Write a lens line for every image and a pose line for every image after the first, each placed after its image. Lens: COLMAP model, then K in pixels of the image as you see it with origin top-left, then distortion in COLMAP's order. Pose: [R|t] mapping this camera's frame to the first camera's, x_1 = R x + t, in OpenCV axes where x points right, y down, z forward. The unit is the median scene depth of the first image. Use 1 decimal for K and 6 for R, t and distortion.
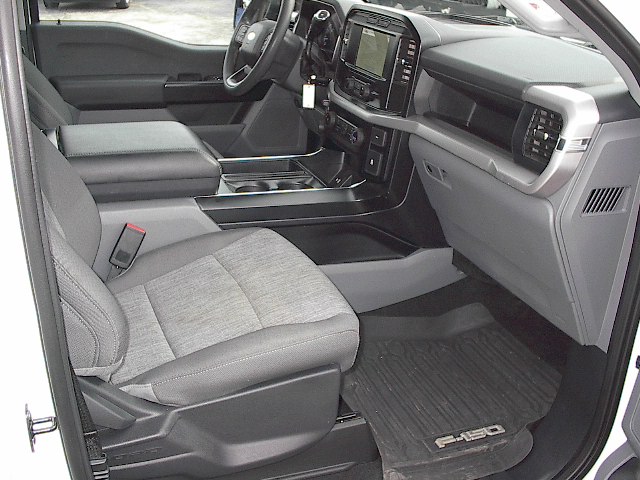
lens RADIAL K [[713.3, 0, 324.2], [0, 713.3, 239.4], [0, 0, 1]] dist [-0.125516, 0.053580]
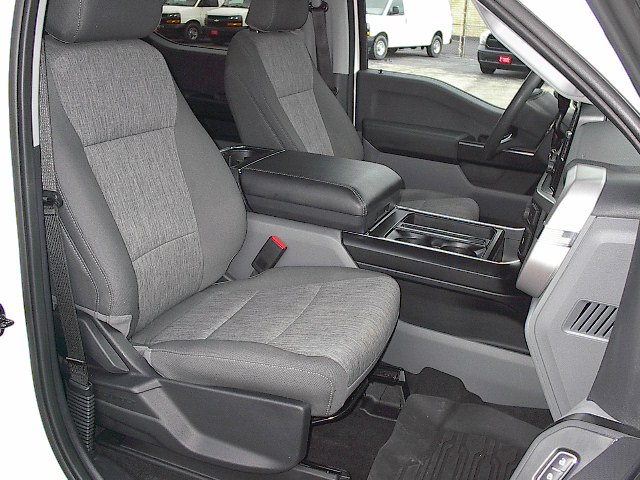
lens RADIAL K [[713.3, 0, 324.2], [0, 713.3, 239.4], [0, 0, 1]] dist [-0.125516, 0.053580]
pose [[0.728387, 0.224099, -0.647481, 0.484234], [-0.293268, 0.956030, 0.000978, -0.039758], [0.619231, 0.189174, 0.762081, 0.172007]]
